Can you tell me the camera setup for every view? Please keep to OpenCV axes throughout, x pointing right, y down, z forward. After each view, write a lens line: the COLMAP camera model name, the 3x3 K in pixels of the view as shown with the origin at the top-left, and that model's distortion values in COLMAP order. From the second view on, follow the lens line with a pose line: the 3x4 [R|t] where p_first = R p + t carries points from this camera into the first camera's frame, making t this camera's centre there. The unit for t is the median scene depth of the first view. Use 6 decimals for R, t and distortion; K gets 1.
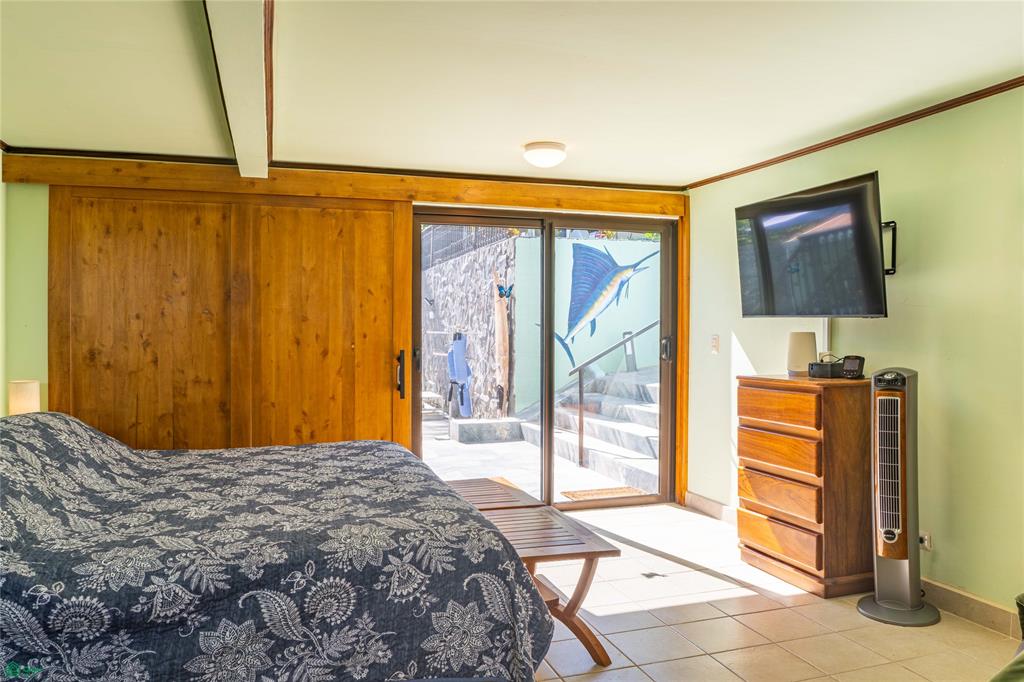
lens RADIAL K [[745.9, 0, 512.0], [0, 745.9, 341.0], [0, 0, 1]] dist [-0.033879, -0.002588]
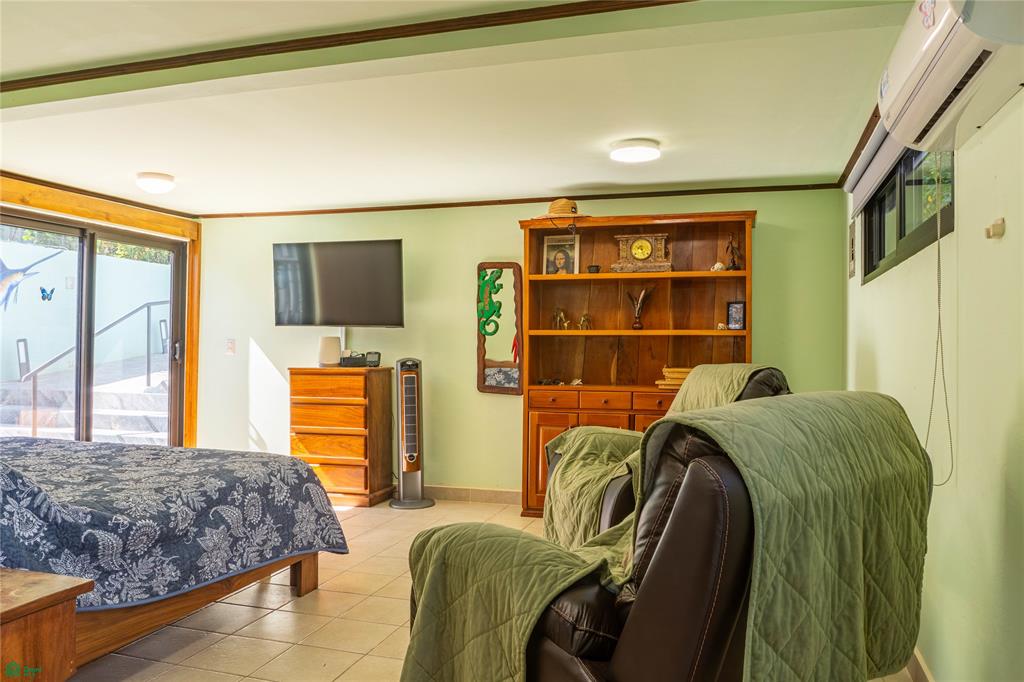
lens RADIAL K [[745.9, 0, 512.0], [0, 745.9, 341.0], [0, 0, 1]] dist [-0.033879, -0.002588]
pose [[0.588139, 0.011845, 0.808673, -0.656452], [0.004280, 0.999833, -0.017758, 0.027140], [-0.808749, 0.013905, 0.587990, -0.165556]]
